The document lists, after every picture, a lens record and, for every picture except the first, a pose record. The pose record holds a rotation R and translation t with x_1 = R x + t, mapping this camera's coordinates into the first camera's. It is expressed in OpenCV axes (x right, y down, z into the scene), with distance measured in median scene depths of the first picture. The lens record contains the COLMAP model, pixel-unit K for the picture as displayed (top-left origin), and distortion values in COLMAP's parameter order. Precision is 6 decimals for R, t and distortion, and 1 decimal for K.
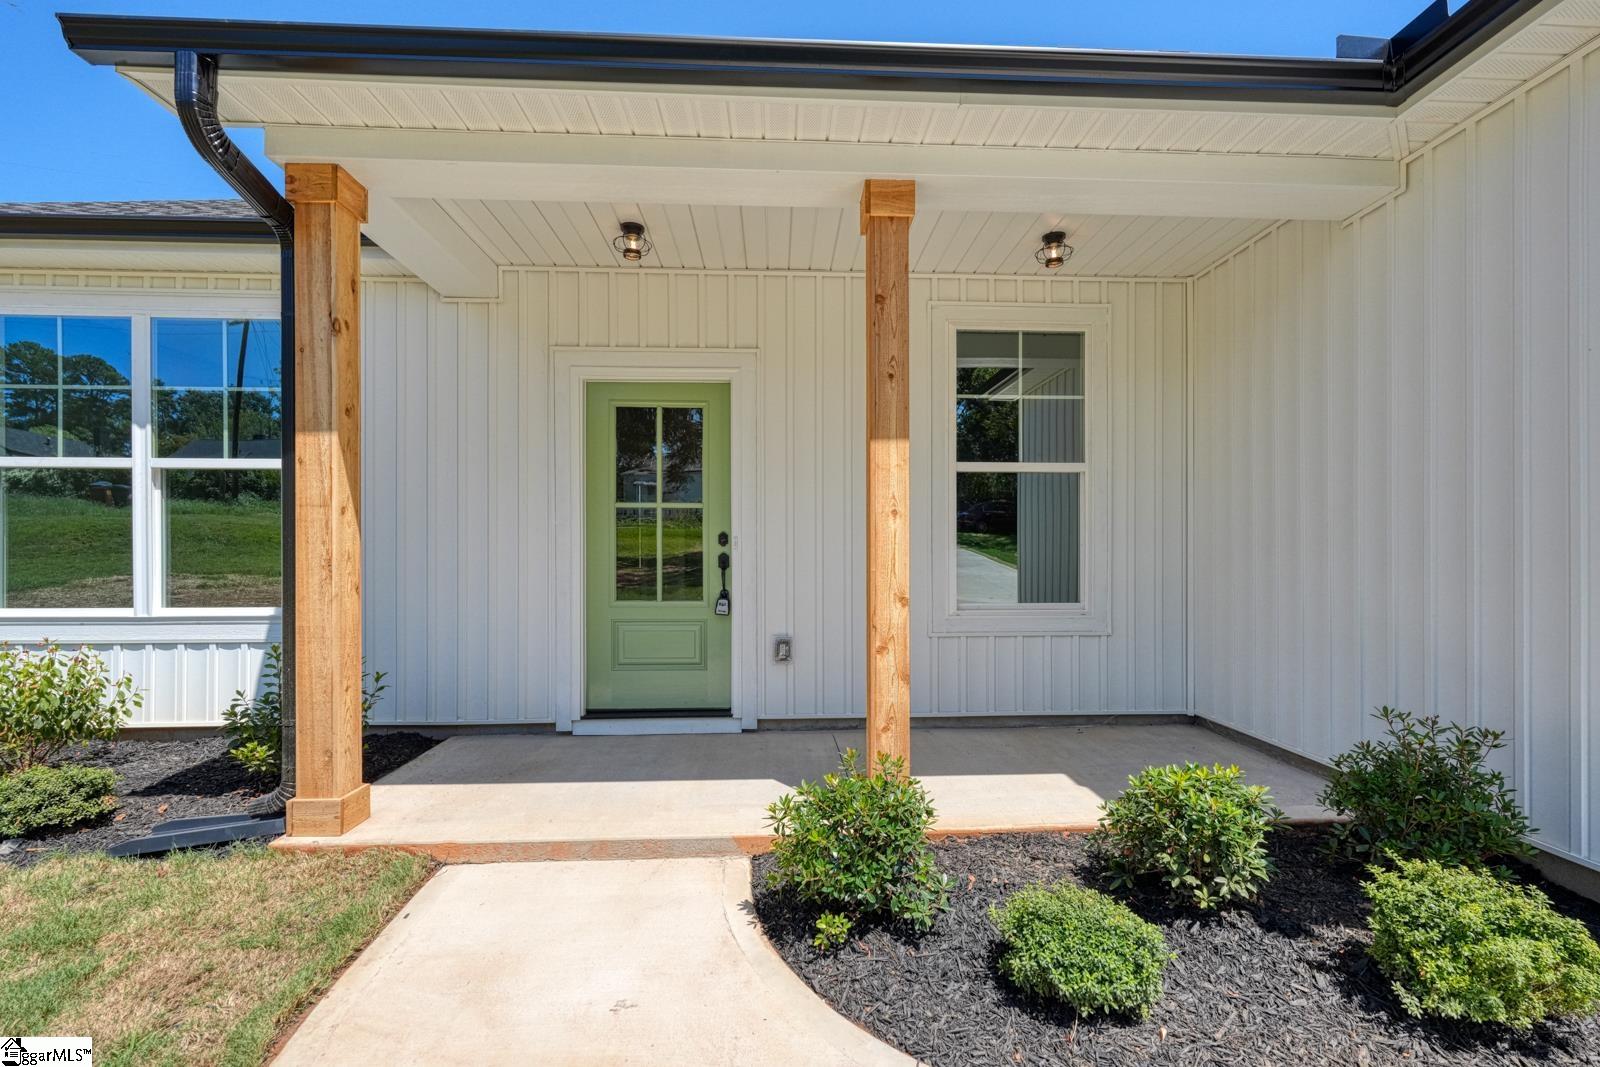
lens RADIAL K [[718.7, 0, 806.0], [0, 718.7, 533.7], [0, 0, 1]] dist [-0.000352, 0.000001]
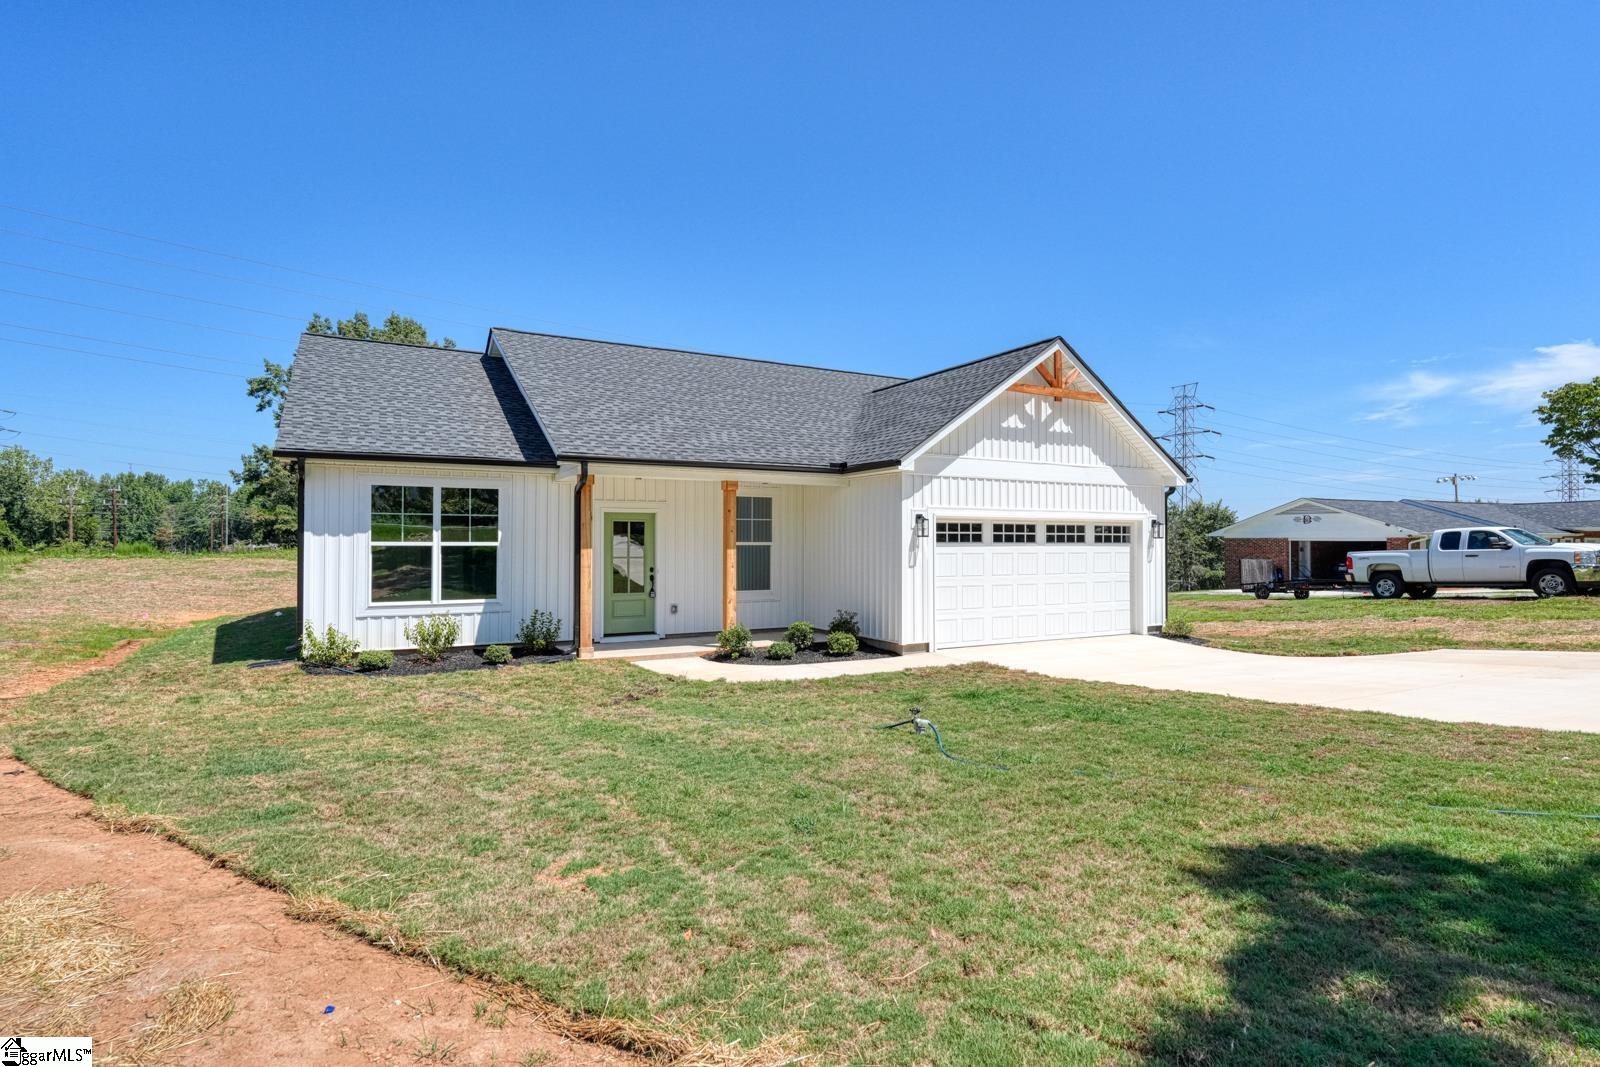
lens RADIAL K [[801.2, 0, 800.0], [0, 801.2, 533.5], [0, 0, 1]] dist [0.001656, -0.000342]
pose [[0.892290, 0.006317, 0.451419, -1.035324], [-0.012772, 0.999855, 0.011254, -0.180654], [-0.451282, -0.015808, 0.892241, -2.067214]]
